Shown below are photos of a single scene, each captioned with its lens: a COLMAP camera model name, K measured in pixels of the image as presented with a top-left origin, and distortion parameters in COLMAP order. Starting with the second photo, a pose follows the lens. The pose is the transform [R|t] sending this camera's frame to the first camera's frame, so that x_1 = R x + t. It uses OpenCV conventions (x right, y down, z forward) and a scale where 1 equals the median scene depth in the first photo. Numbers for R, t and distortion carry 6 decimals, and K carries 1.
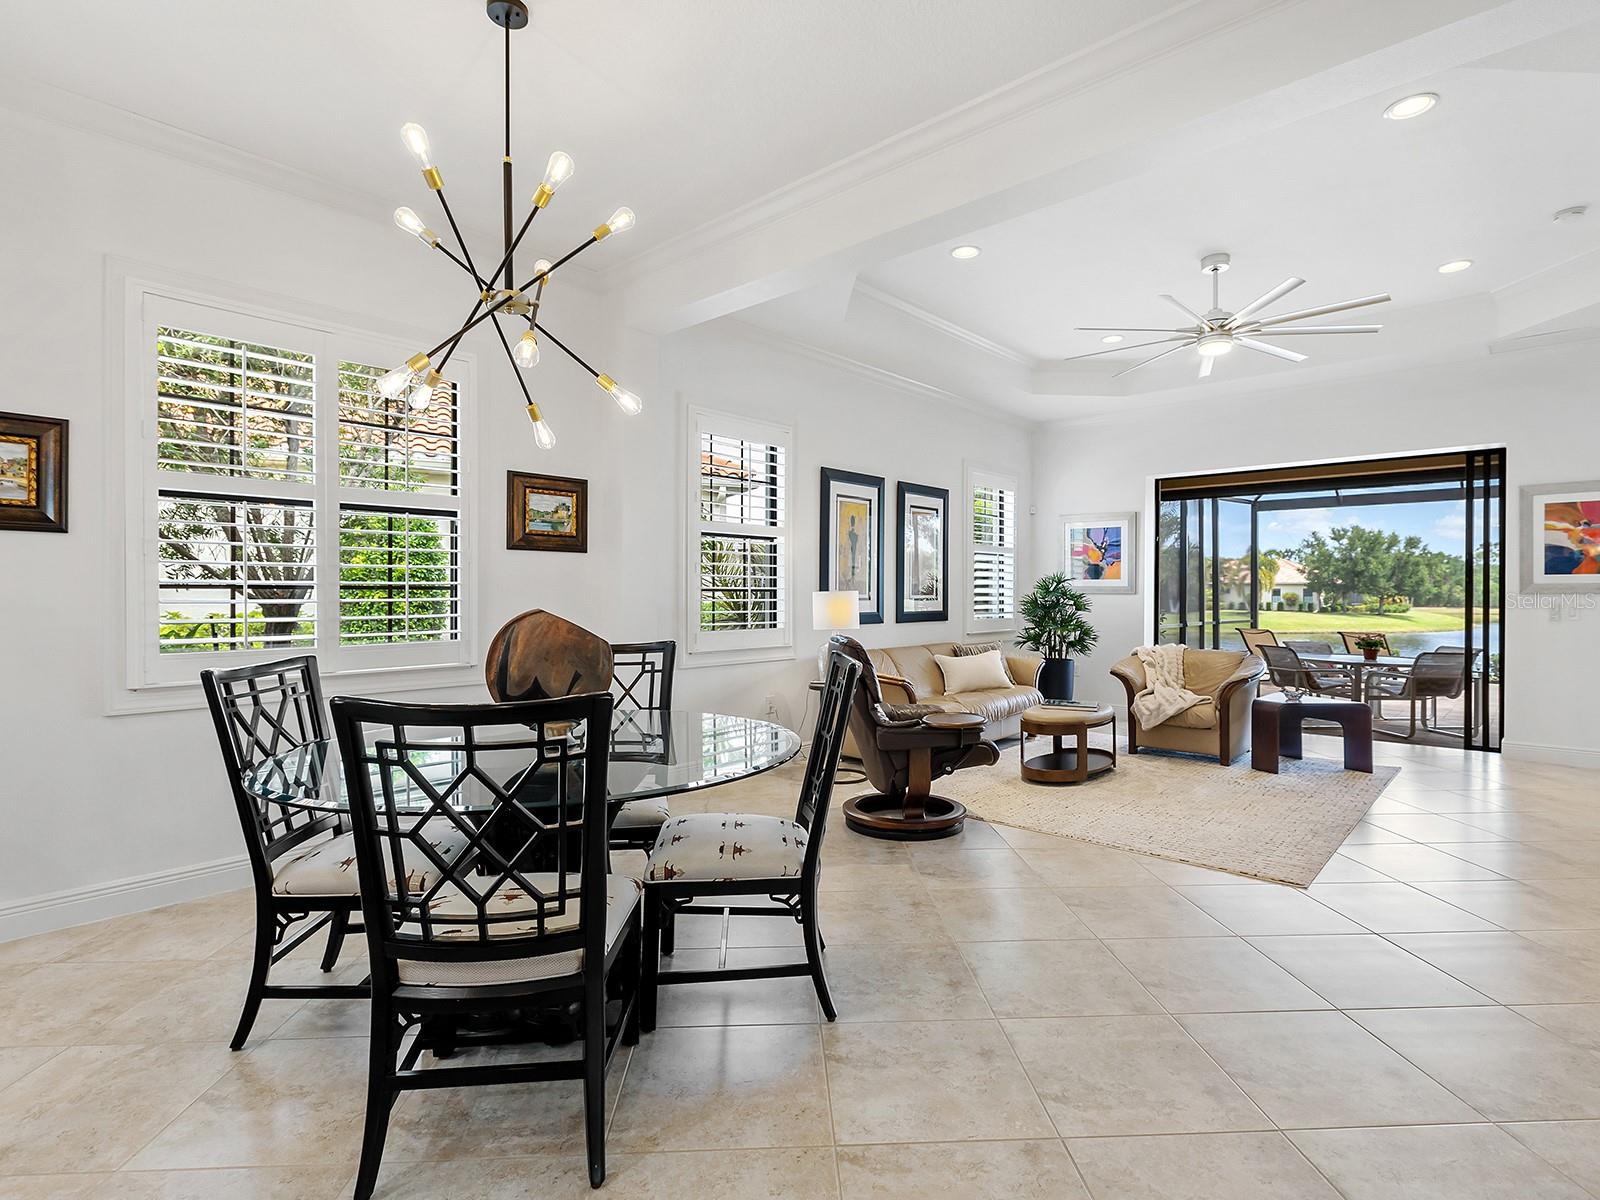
lens RADIAL K [[809.7, 0, 807.5], [0, 809.7, 599.8], [0, 0, 1]] dist [0.001555, -0.000632]
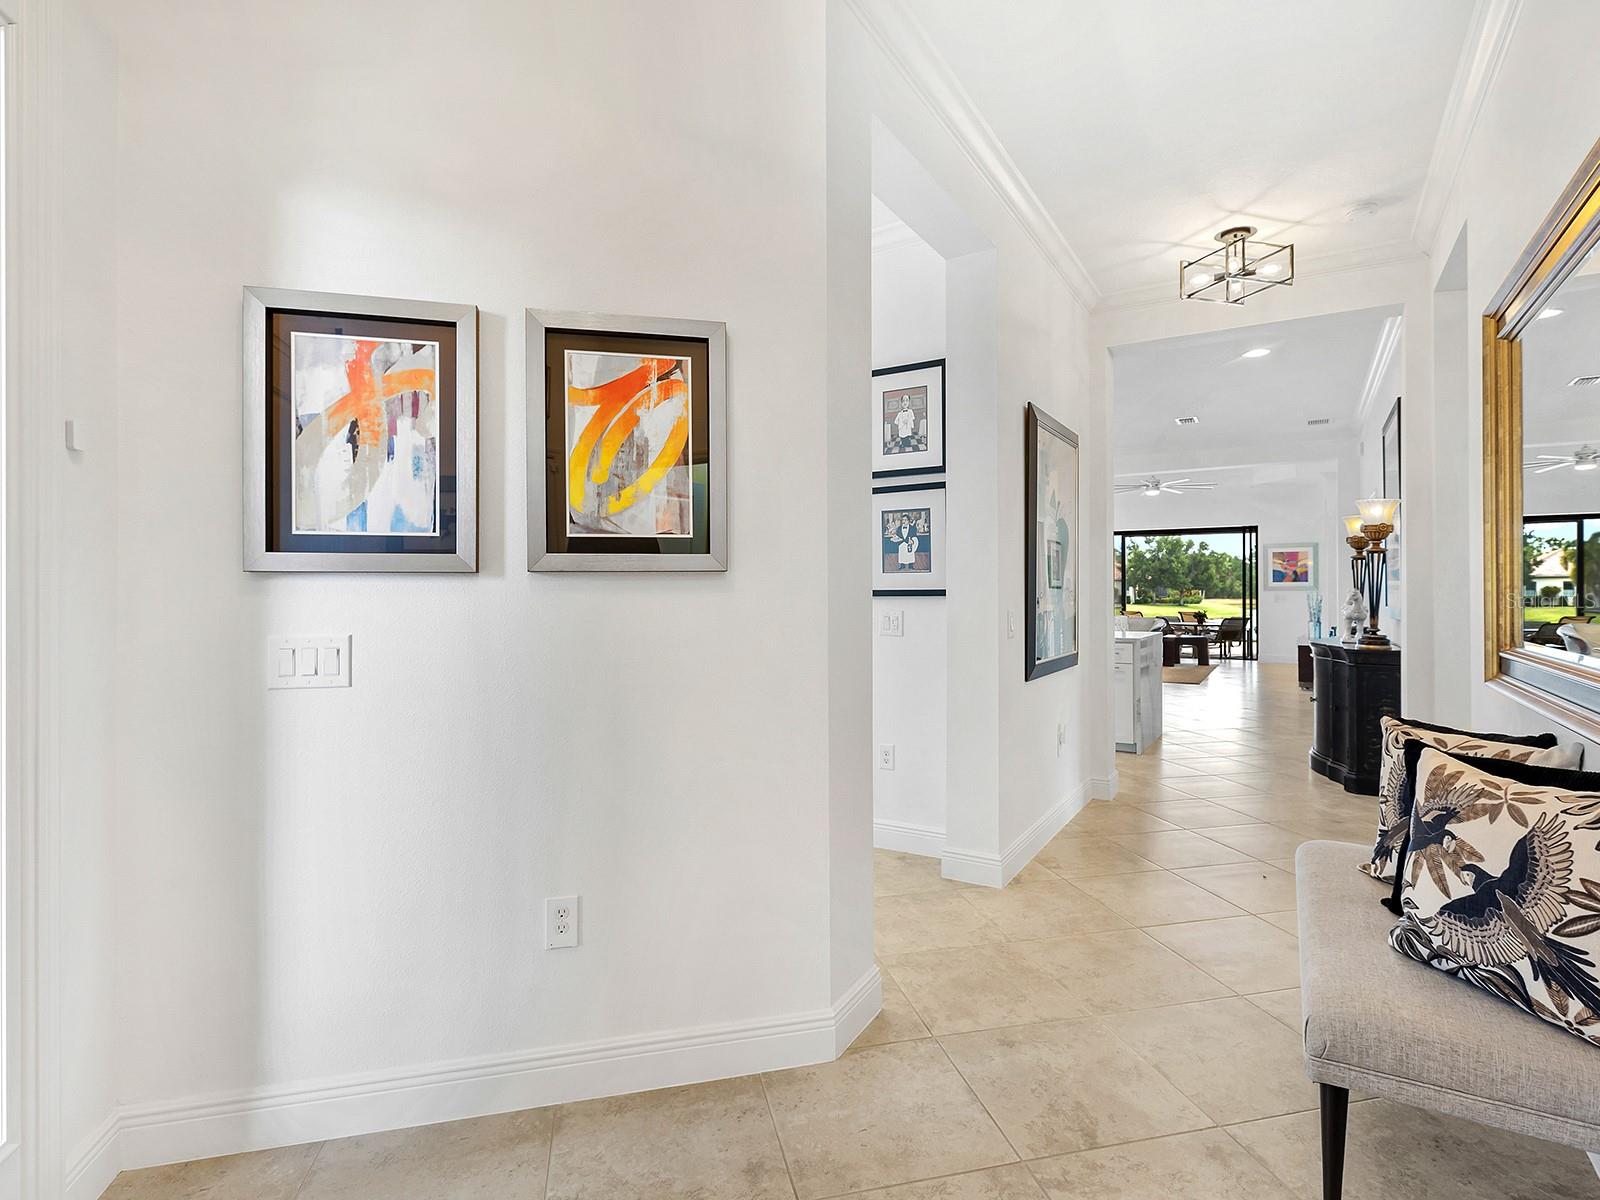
lens RADIAL K [[809.7, 0, 807.5], [0, 809.7, 599.8], [0, 0, 1]] dist [0.001555, -0.000632]
pose [[0.982334, -0.008126, 0.186959, -0.689995], [0.007295, 0.999960, 0.005135, -0.002425], [-0.186993, -0.003680, 0.982354, -0.852687]]
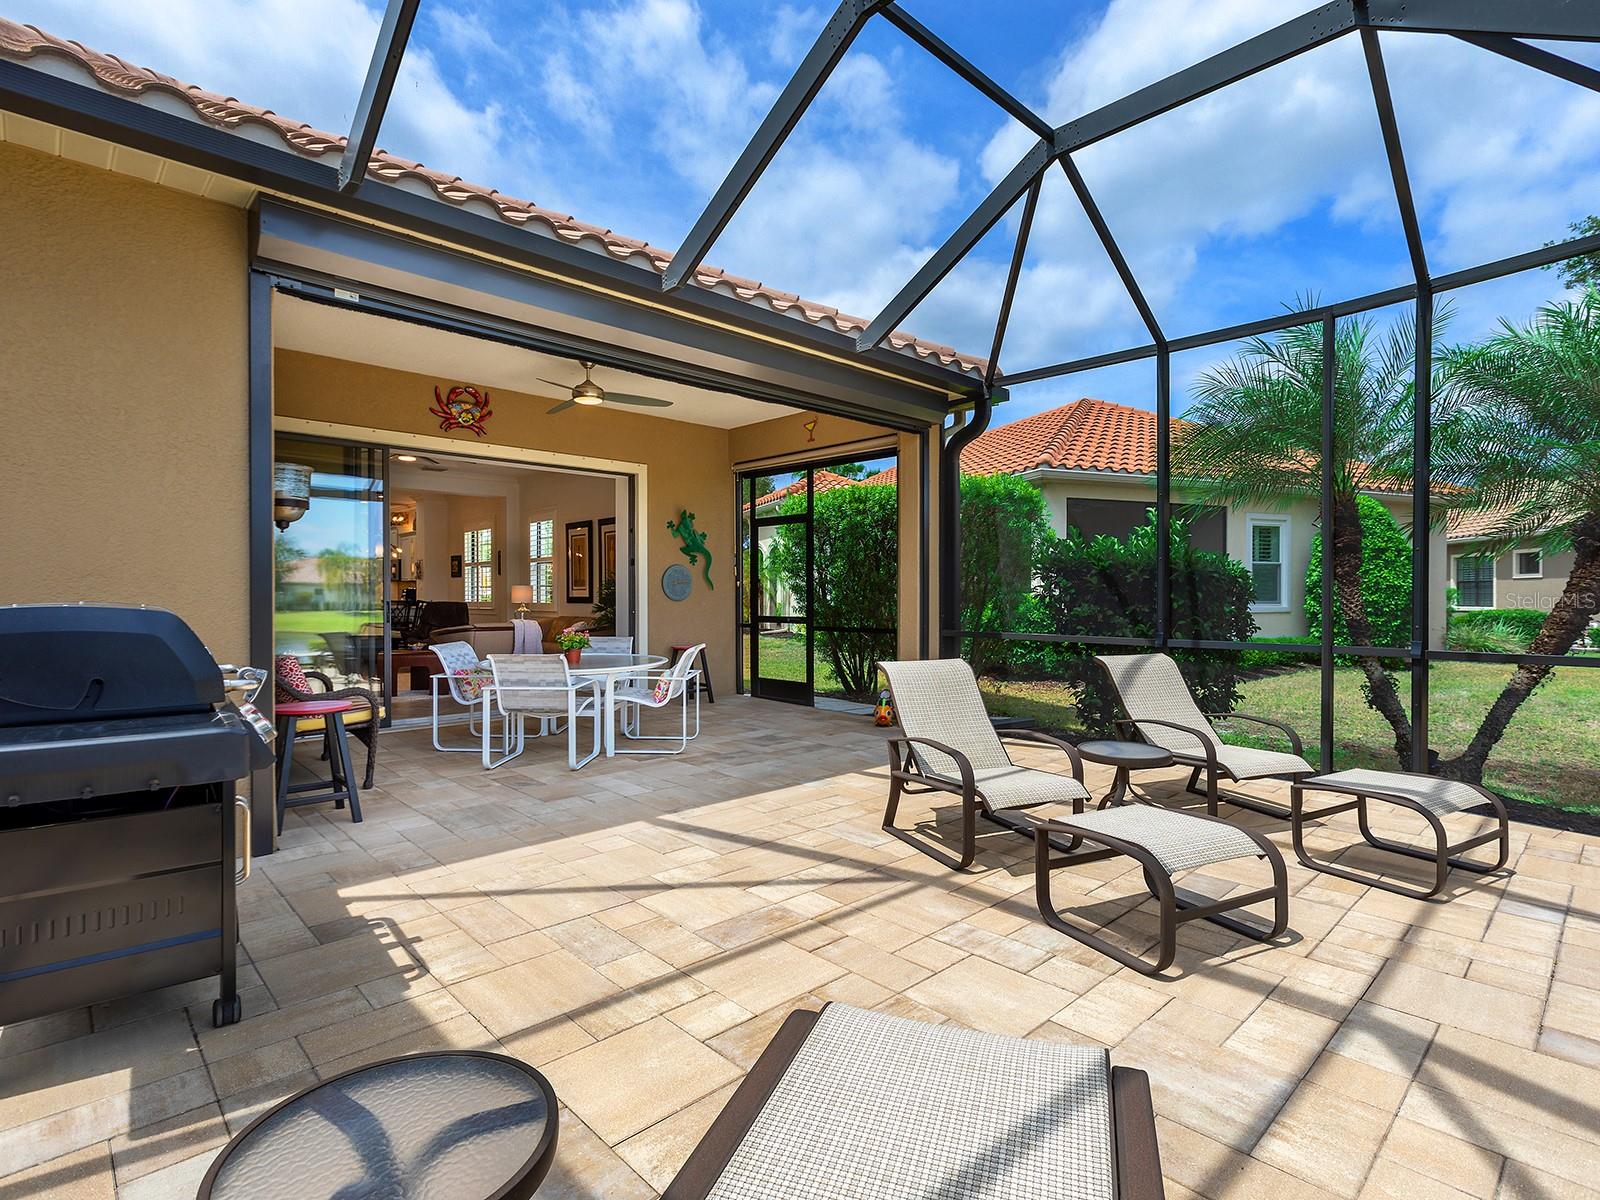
lens RADIAL K [[833.3, 0, 829.1], [0, 833.3, 597.7], [0, 0, 1]] dist [0.000991, 0.000393]
pose [[-0.068619, -0.001428, -0.997642, 1.693631], [-0.008038, 0.999967, -0.000878, 0.012893], [0.997611, 0.007959, -0.068628, 1.495527]]
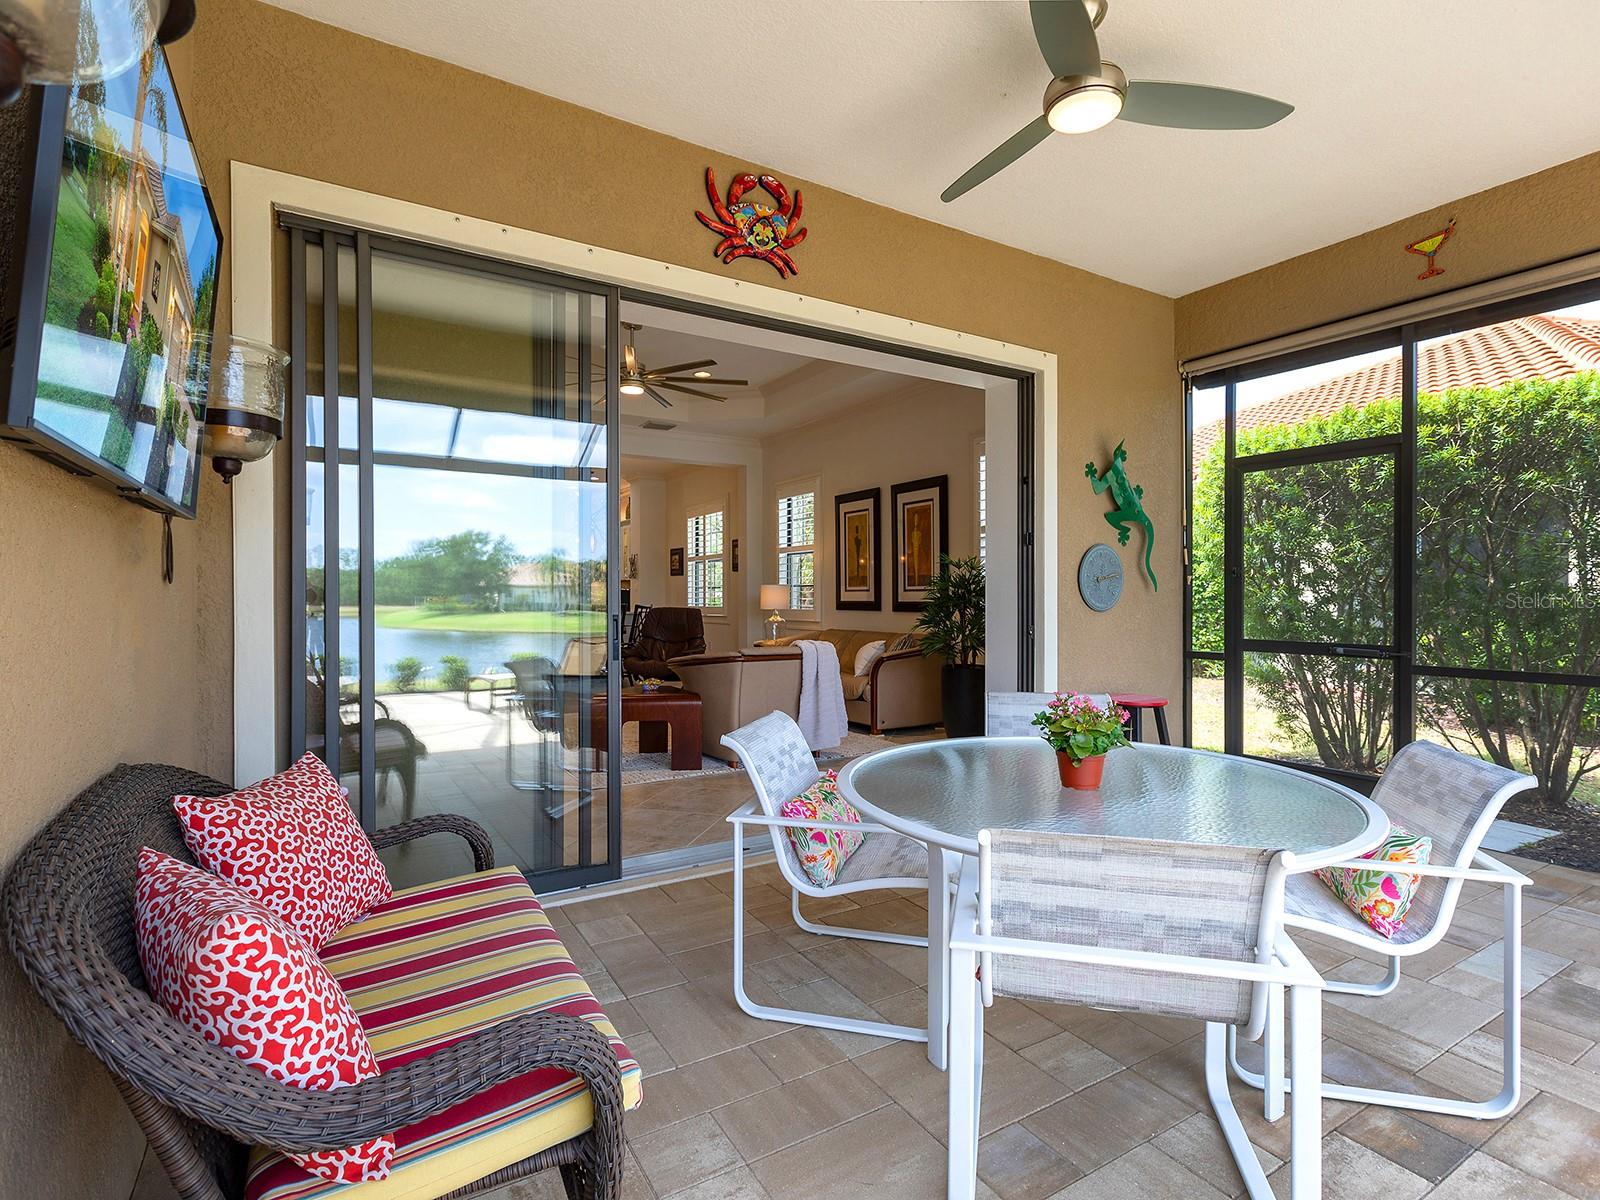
lens RADIAL K [[817.1, 0, 815.4], [0, 817.1, 599.3], [0, 0, 1]] dist [0.002241, 0.000055]
pose [[-0.285031, 0.000144, -0.958518, 1.150502], [-0.007780, 0.999967, 0.002463, 0.008957], [0.958487, 0.008160, -0.285020, 1.143437]]
